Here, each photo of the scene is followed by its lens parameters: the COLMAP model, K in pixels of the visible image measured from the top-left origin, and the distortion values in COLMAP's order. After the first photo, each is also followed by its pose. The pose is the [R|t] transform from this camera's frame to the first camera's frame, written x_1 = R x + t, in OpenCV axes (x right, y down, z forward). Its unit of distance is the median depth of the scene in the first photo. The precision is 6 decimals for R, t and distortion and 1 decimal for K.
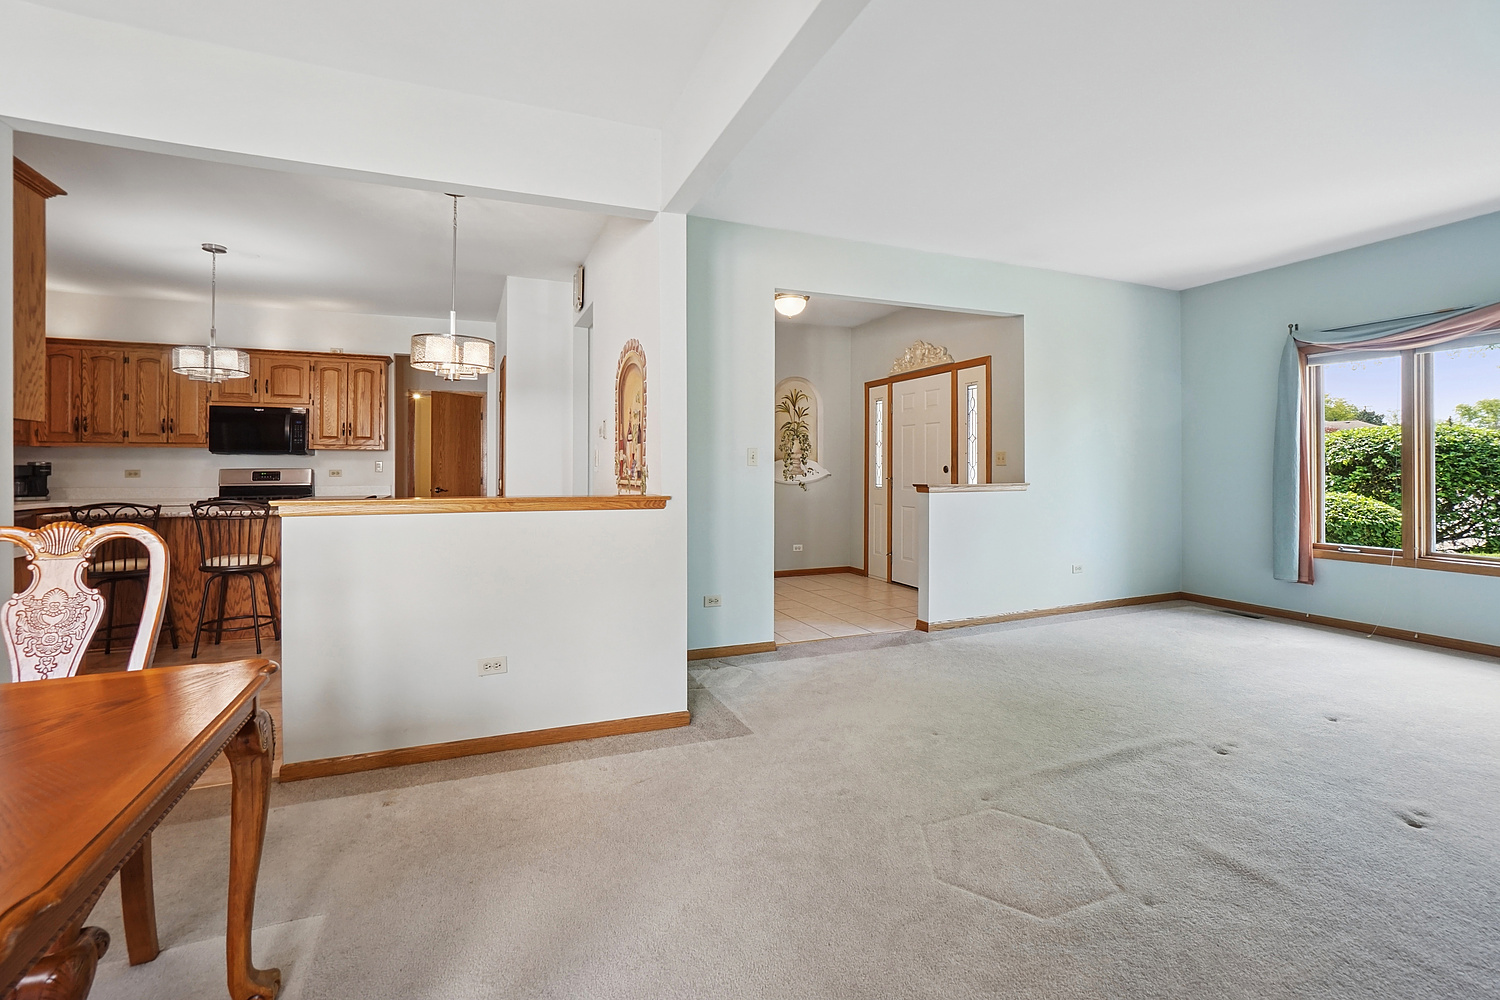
lens RADIAL K [[664.0, 0, 745.8], [0, 664.0, 465.9], [0, 0, 1]] dist [-0.015895, 0.000619]
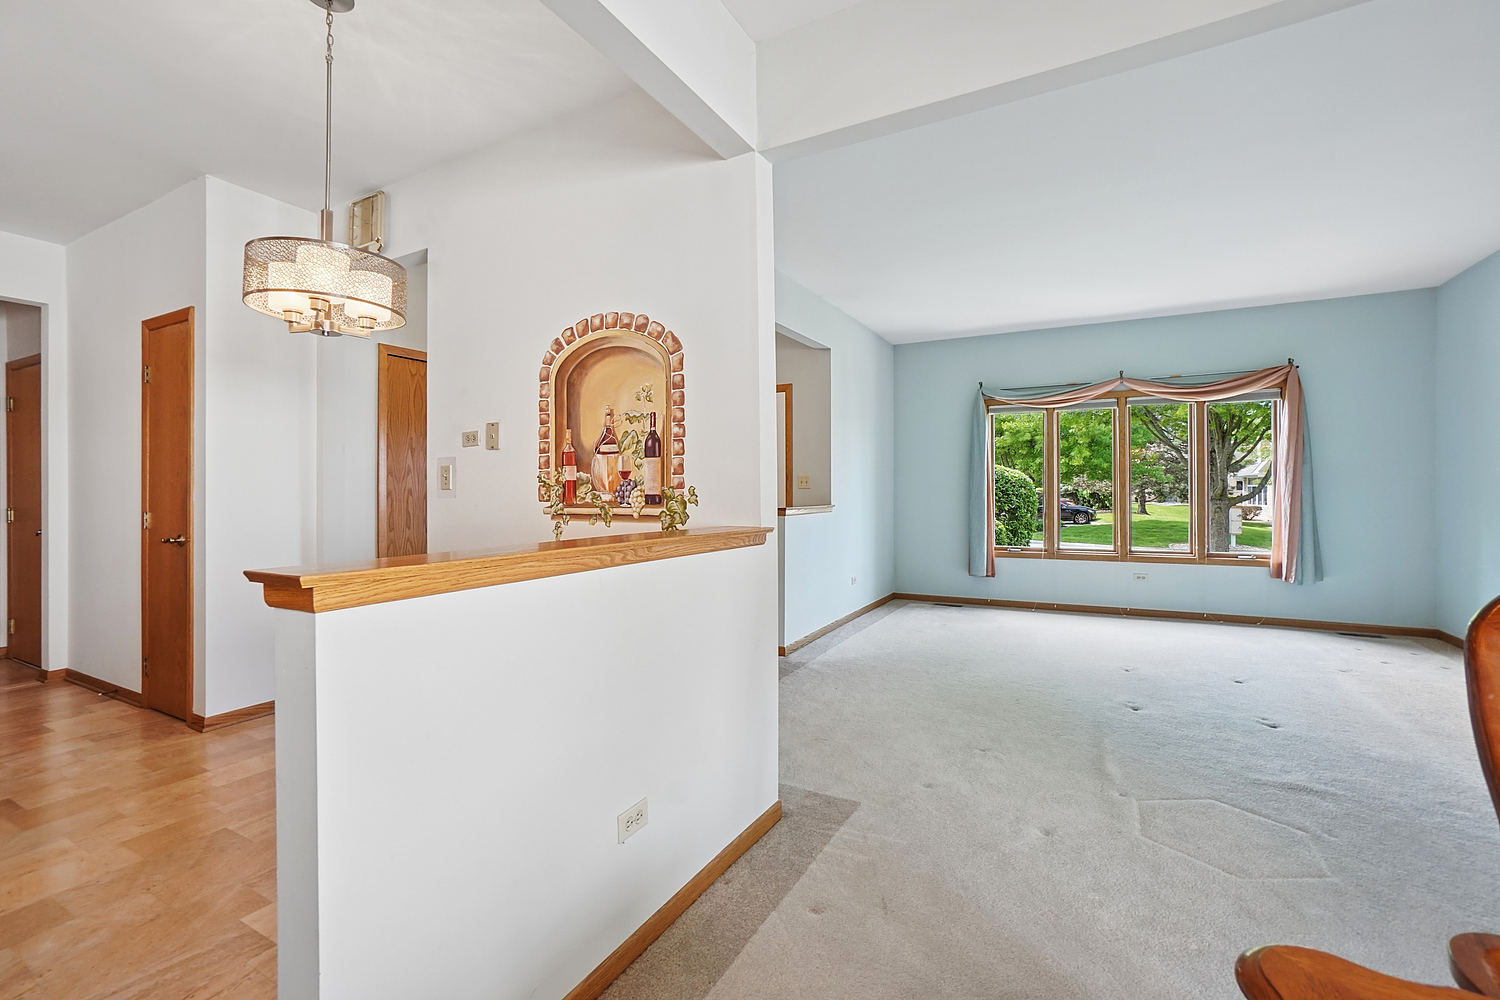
lens RADIAL K [[658.8, 0, 743.3], [0, 658.8, 489.7], [0, 0, 1]] dist [-0.015983, -0.000091]
pose [[0.785088, -0.001143, 0.619384, -0.324528], [0.001784, 0.999998, -0.000417, 0.001406], [-0.619382, 0.001433, 0.785088, 0.224382]]
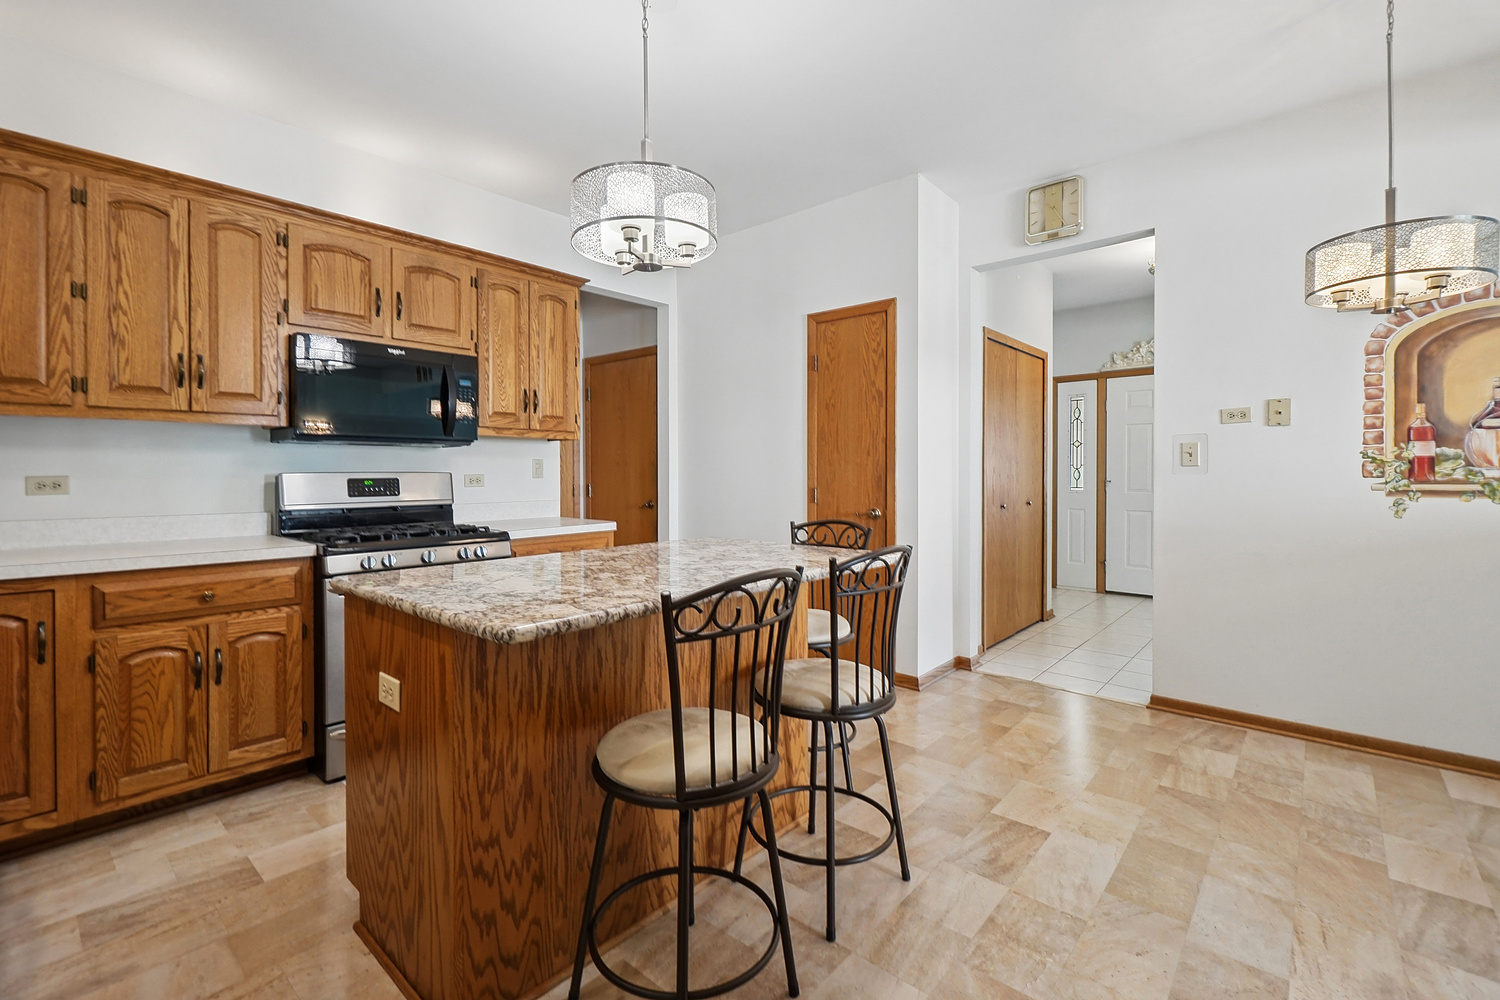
lens RADIAL K [[653.4, 0, 745.3], [0, 653.4, 474.1], [0, 0, 1]] dist [-0.004432, -0.001005]
pose [[0.899067, -0.004015, 0.437792, -0.759914], [0.001444, 0.999980, 0.006205, 0.003367], [-0.437808, -0.004947, 0.899055, 0.474865]]
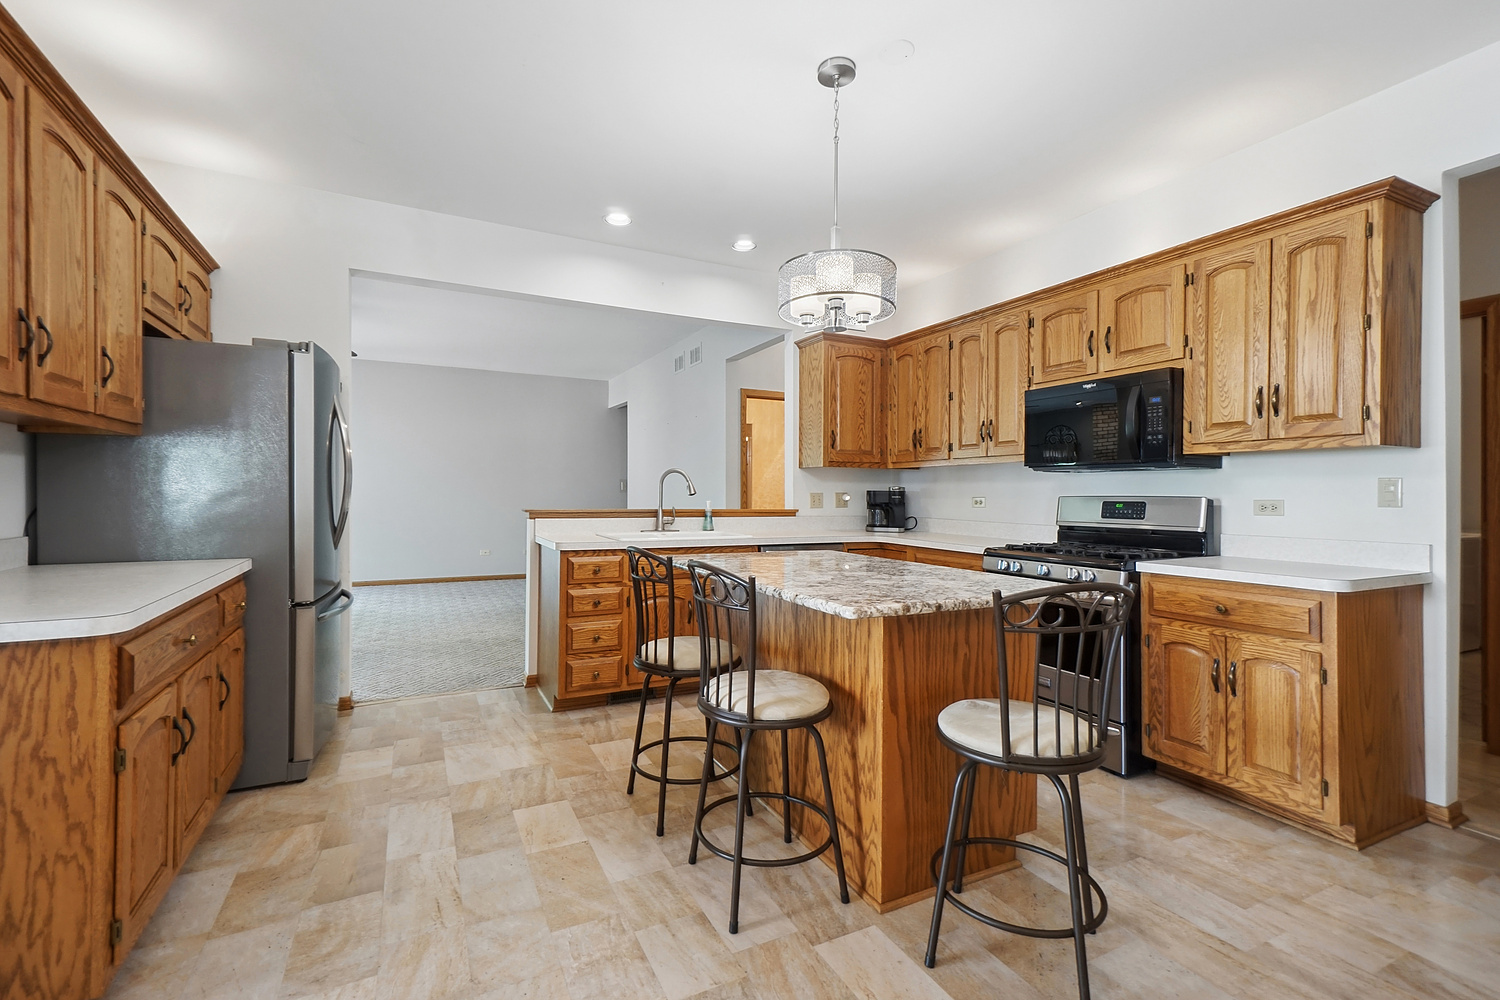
lens RADIAL K [[649.3, 0, 720.4], [0, 649.3, 493.0], [0, 0, 1]] dist [0.000697, -0.000169]
pose [[0.048942, -0.001162, -0.998801, -0.240995], [-0.001664, 0.999998, -0.001245, 0.003299], [0.998800, 0.001723, 0.048940, 0.711606]]
